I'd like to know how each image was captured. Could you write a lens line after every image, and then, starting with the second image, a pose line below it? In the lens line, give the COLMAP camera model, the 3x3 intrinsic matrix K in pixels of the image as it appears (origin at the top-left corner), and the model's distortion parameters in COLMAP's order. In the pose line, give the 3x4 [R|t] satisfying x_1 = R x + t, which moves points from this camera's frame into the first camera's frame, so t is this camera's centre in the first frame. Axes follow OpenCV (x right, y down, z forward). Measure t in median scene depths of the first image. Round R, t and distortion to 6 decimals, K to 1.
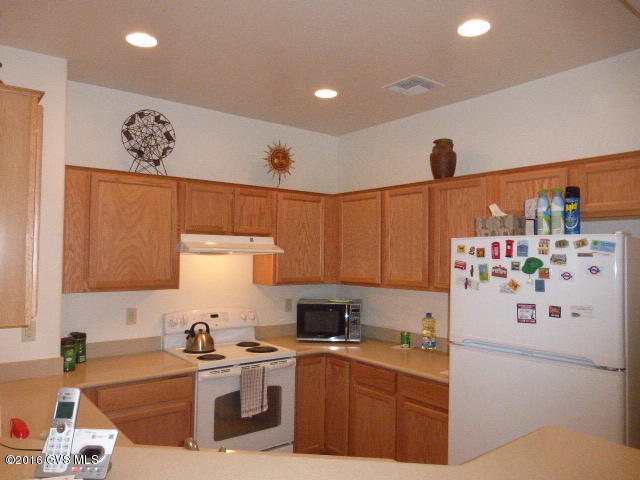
lens RADIAL K [[463.6, 0, 320.6], [0, 463.6, 233.4], [0, 0, 1]] dist [-0.011496, -0.004381]
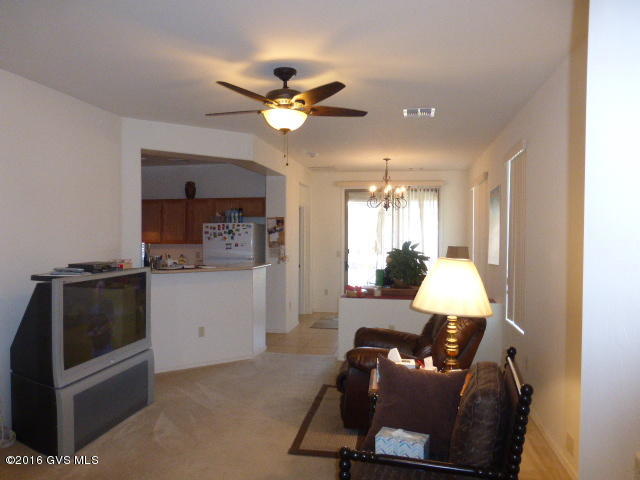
lens RADIAL K [[482.4, 0, 316.9], [0, 482.4, 241.0], [0, 0, 1]] dist [-0.003112, -0.000199]
pose [[0.754618, -0.020402, 0.655847, -0.484007], [-0.020329, 0.998310, 0.054447, -0.024240], [-0.655849, -0.054419, 0.752928, -0.727860]]
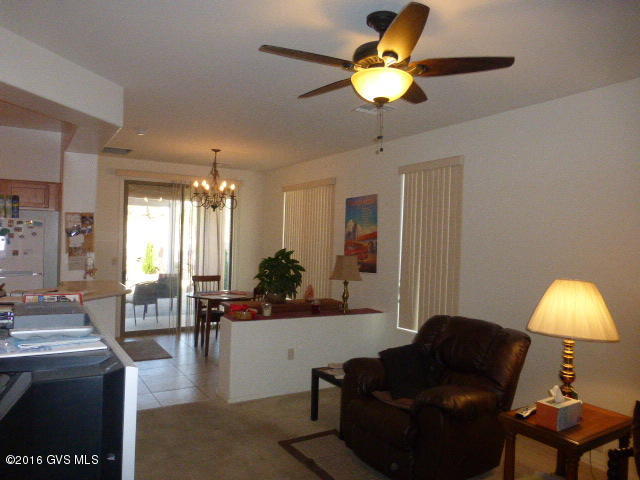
lens RADIAL K [[482.4, 0, 316.9], [0, 482.4, 241.0], [0, 0, 1]] dist [-0.003112, -0.000199]
pose [[0.132755, -0.014902, 0.991037, -0.546194], [-0.064353, 0.997648, 0.023622, -0.012122], [-0.989058, -0.066912, 0.131484, -0.252589]]
